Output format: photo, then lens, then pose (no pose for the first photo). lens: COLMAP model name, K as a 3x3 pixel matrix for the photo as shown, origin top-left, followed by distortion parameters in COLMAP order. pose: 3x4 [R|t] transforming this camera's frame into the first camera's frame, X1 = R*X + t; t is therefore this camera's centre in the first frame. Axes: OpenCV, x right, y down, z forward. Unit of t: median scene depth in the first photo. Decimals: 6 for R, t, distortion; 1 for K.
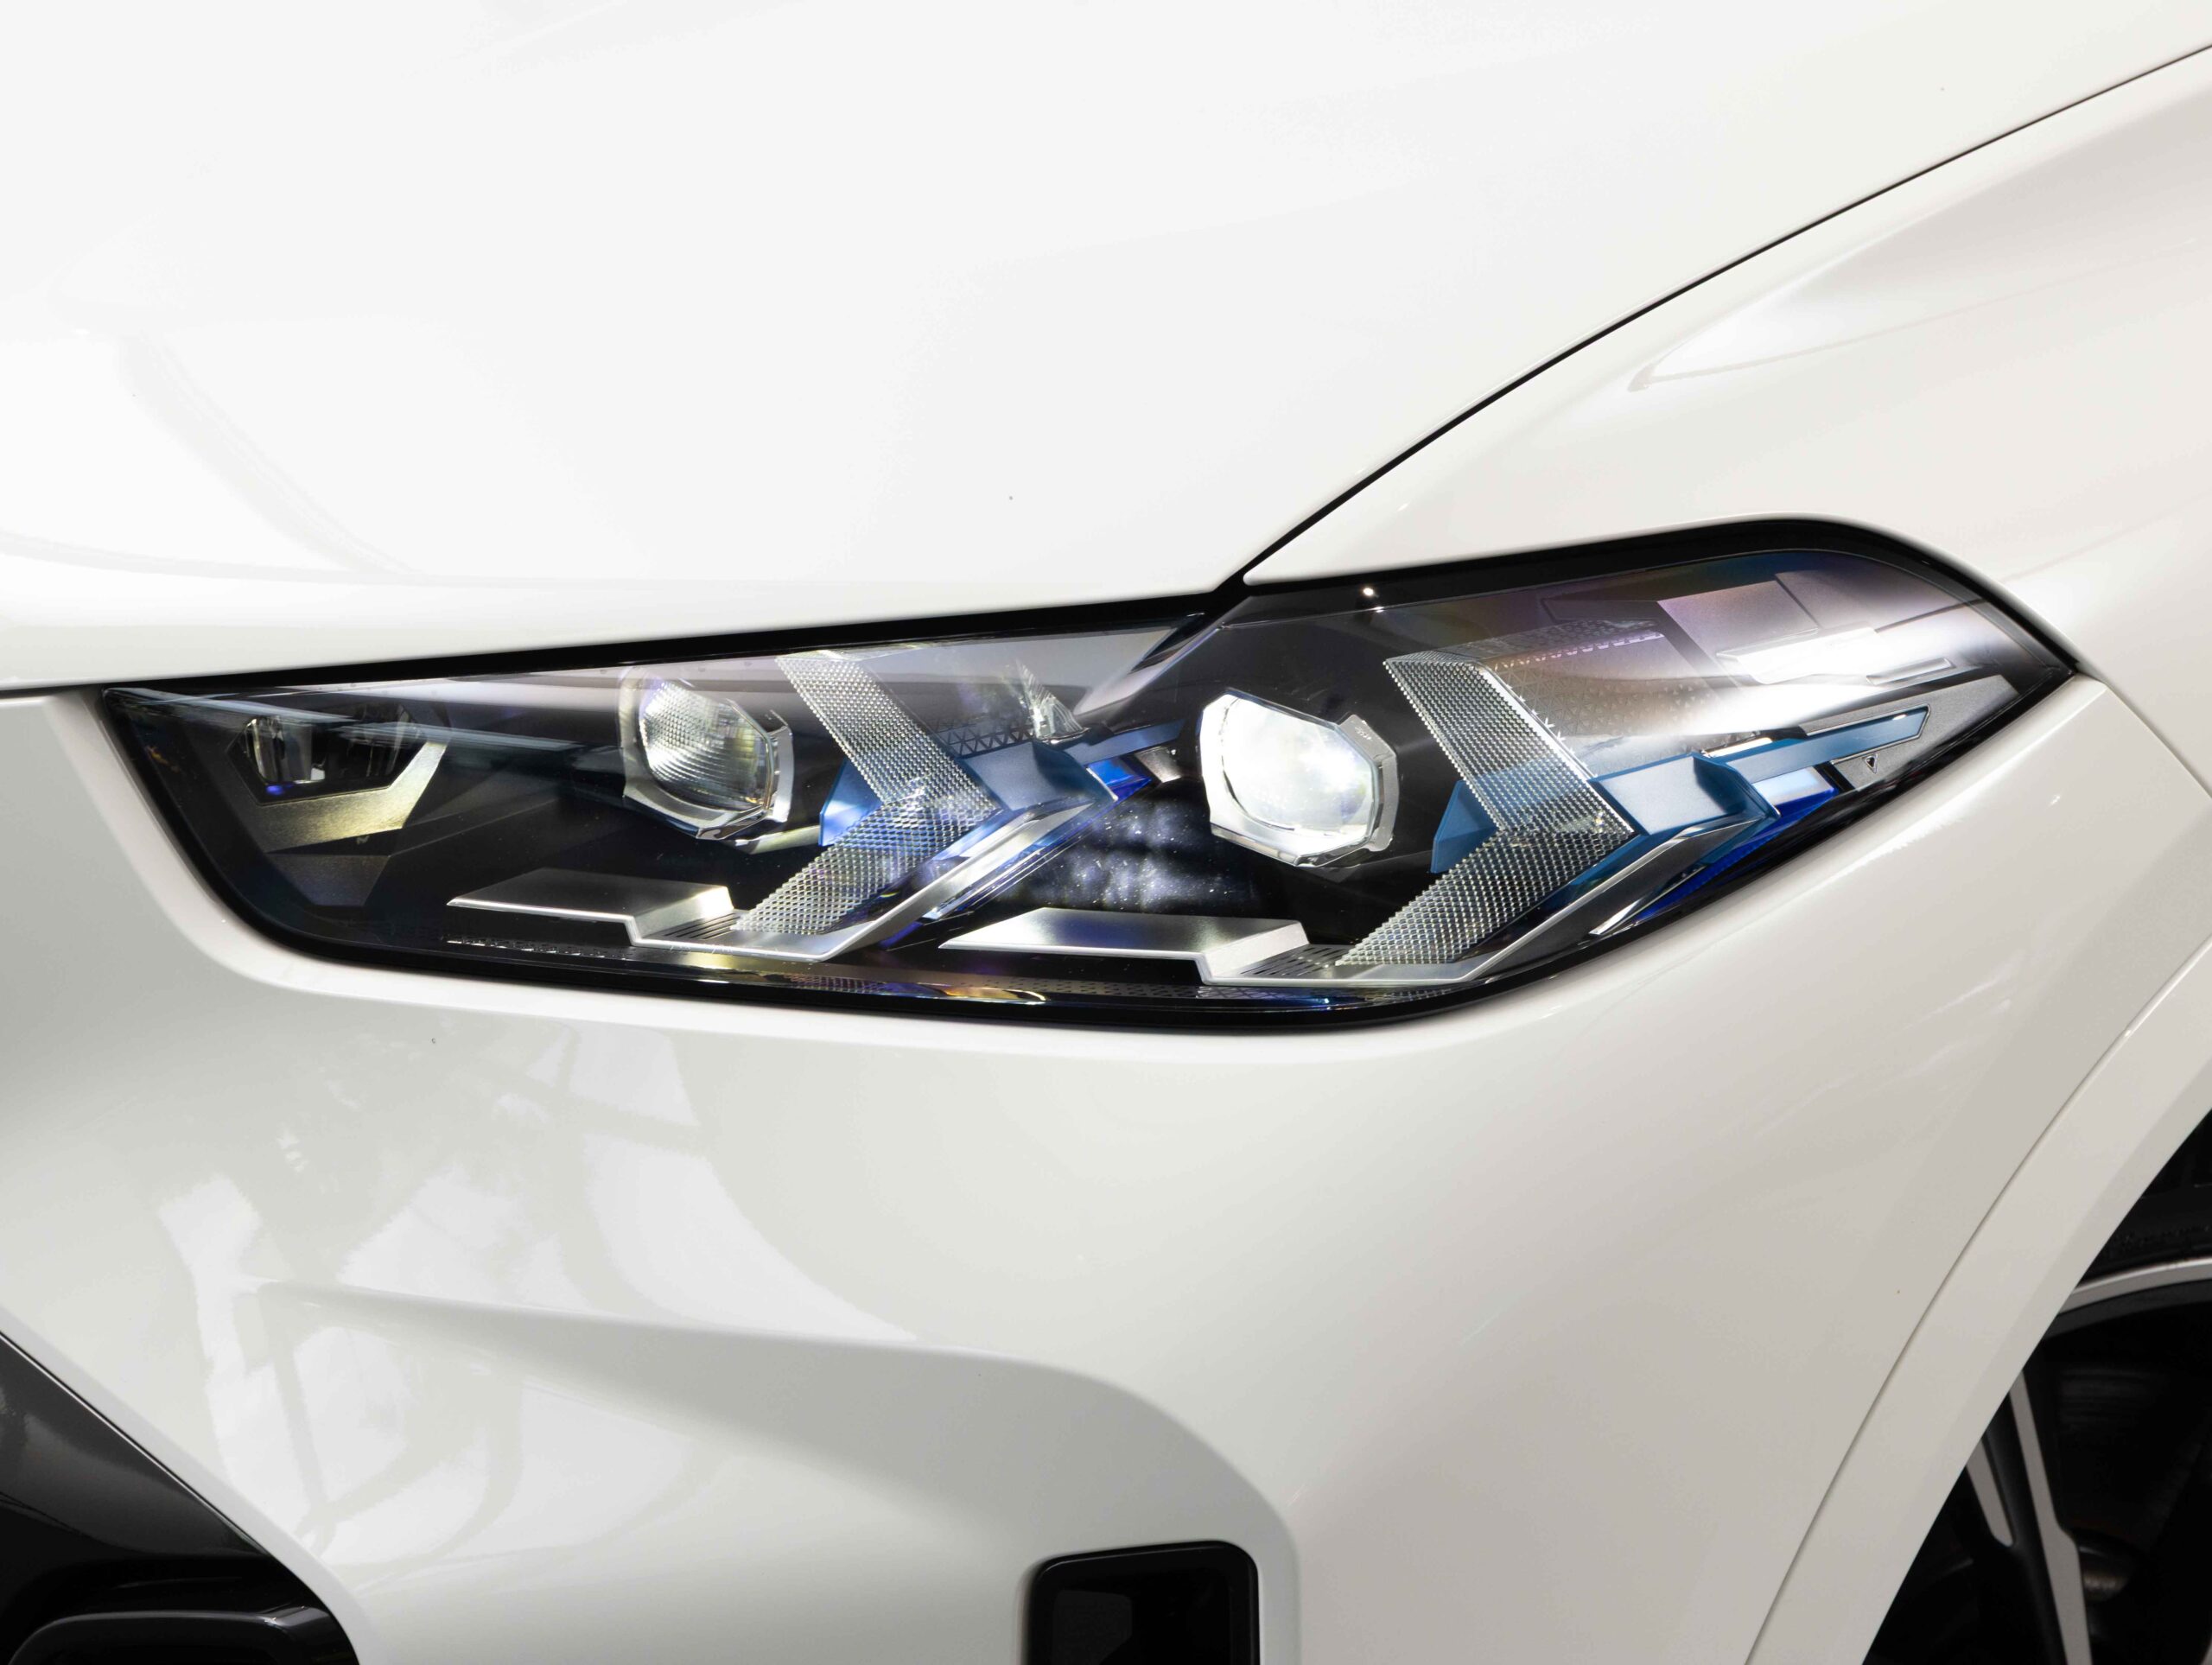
lens RADIAL K [[4811.4, 0, 1106.0], [0, 4811.4, 832.5], [0, 0, 1]] dist [-0.039666, -0.250258]
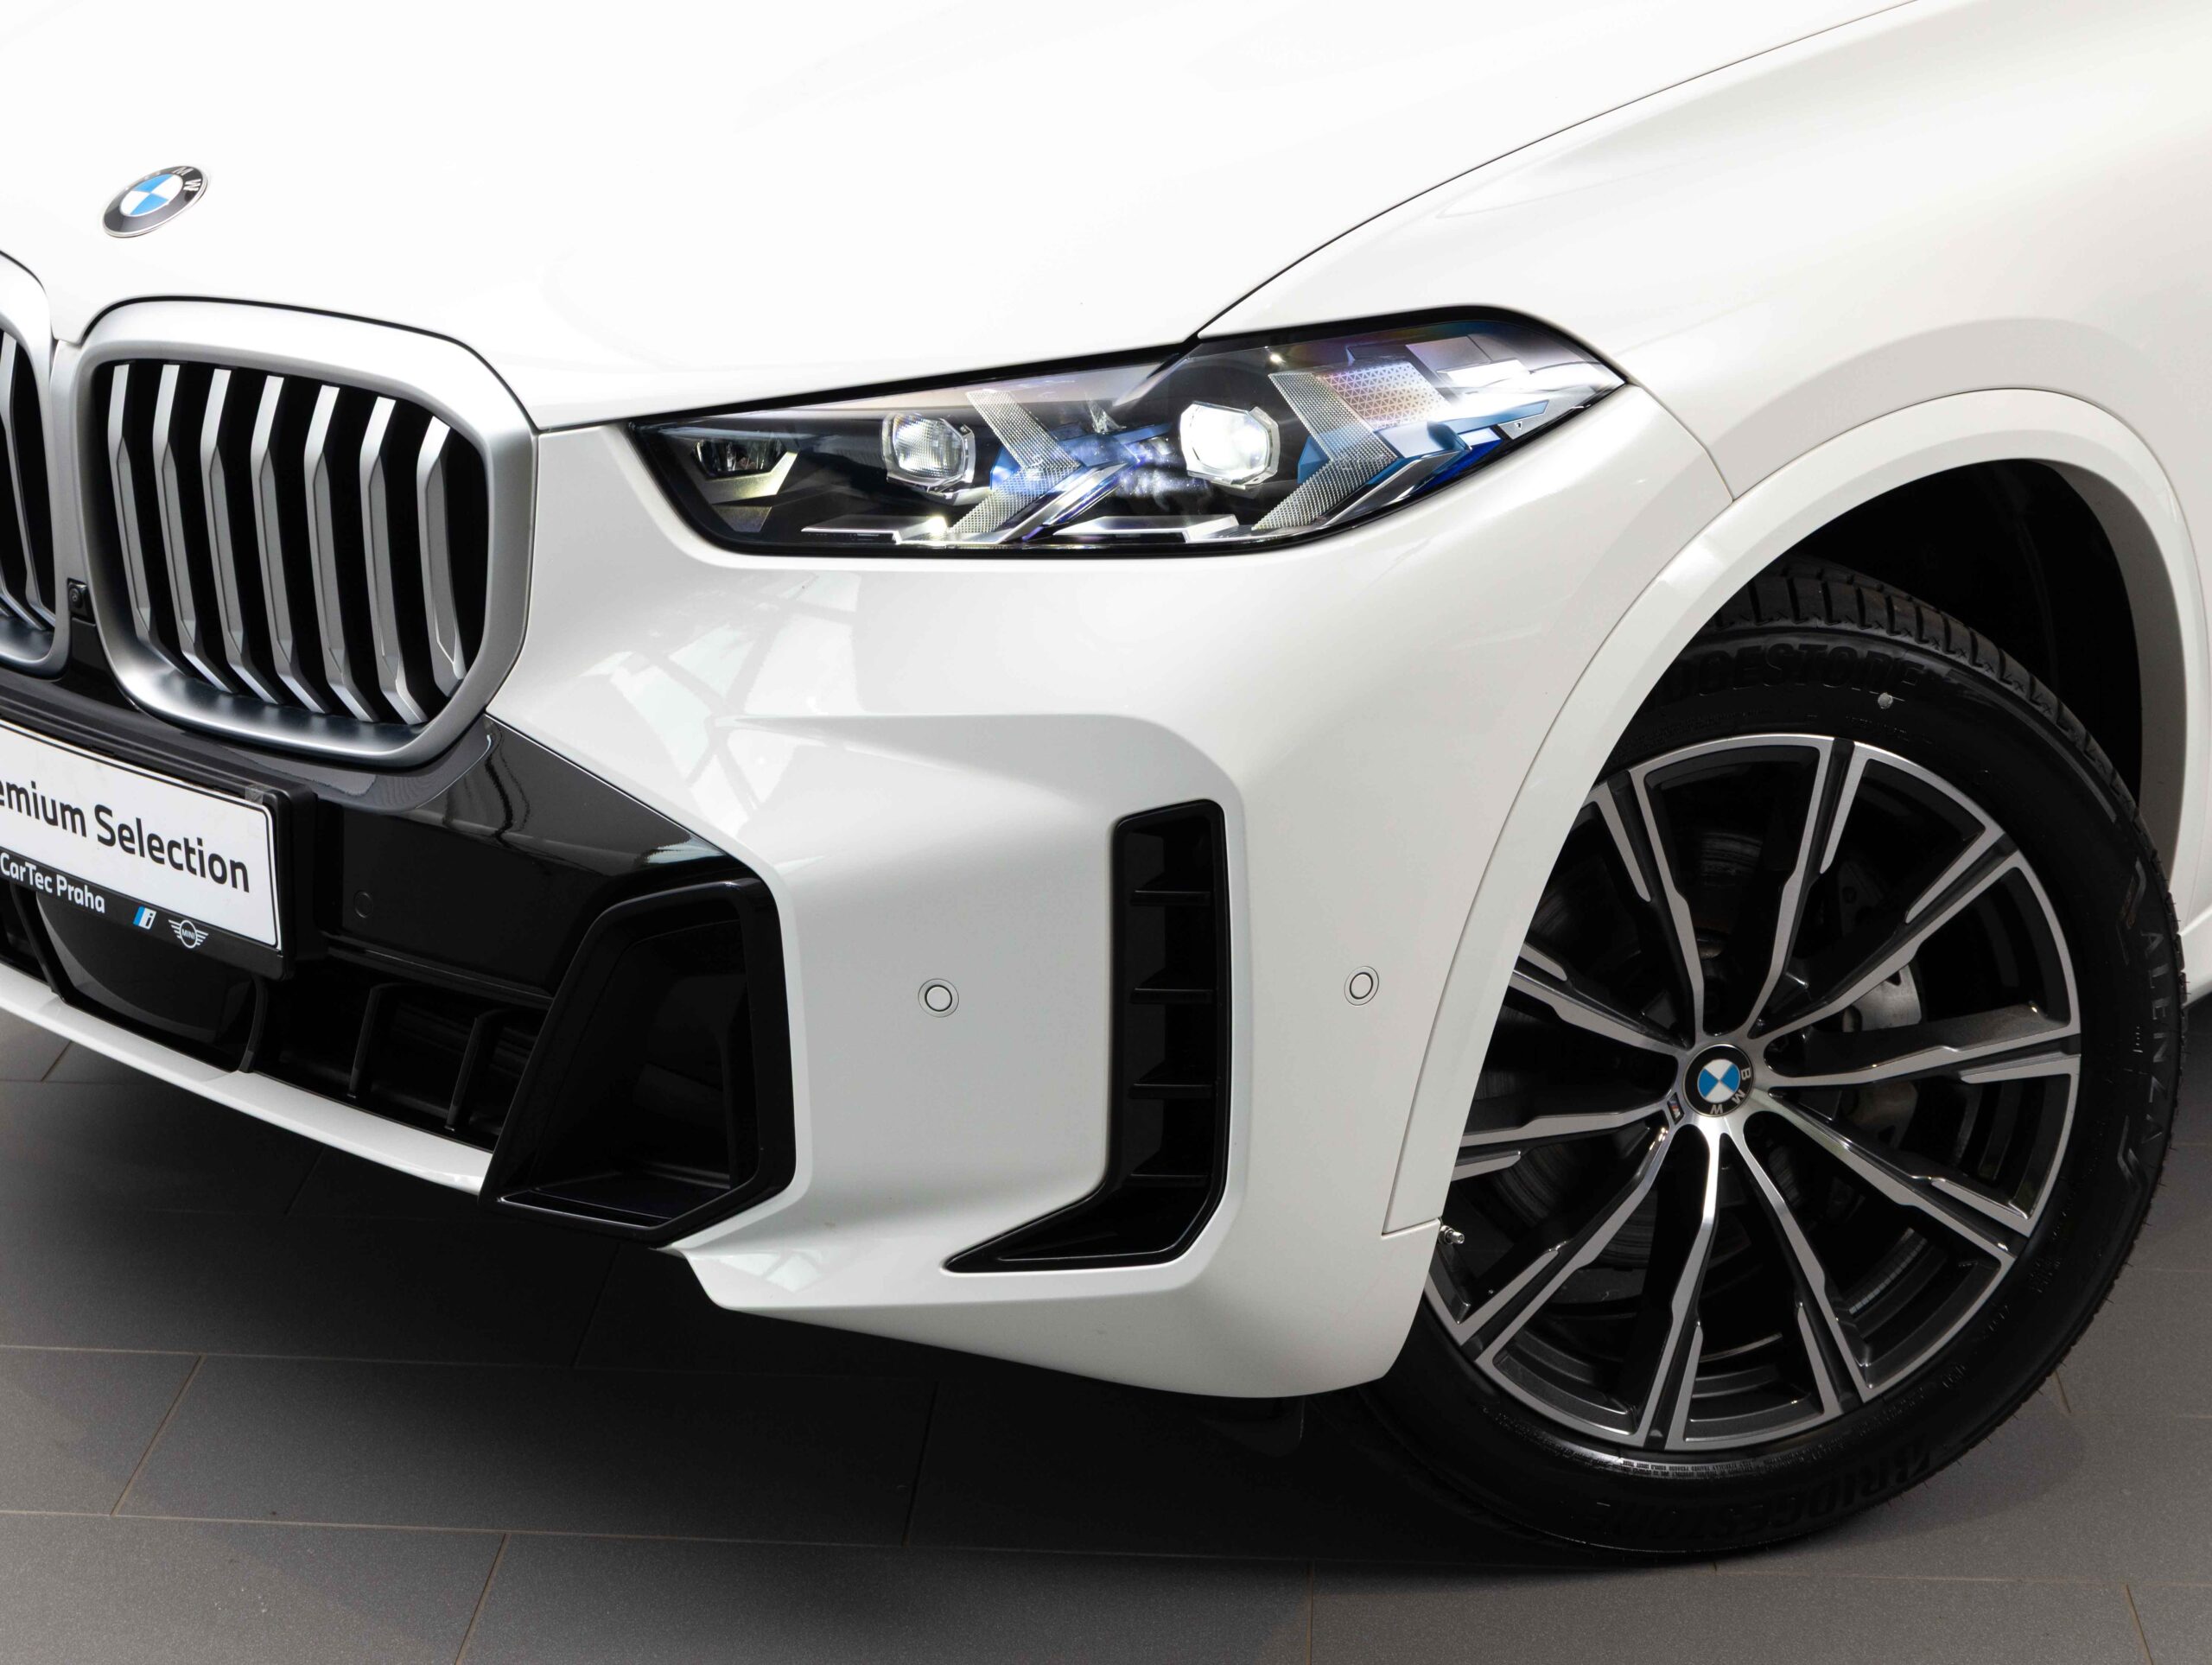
lens RADIAL K [[4326.2, 0, 1106.0], [0, 4326.2, 832.5], [0, 0, 1]] dist [0.027244, 0.015855]
pose [[0.999099, -0.042233, -0.004158, -0.010793], [0.042096, 0.998692, -0.029018, 0.200182], [0.005378, 0.028817, 0.999570, -0.787553]]
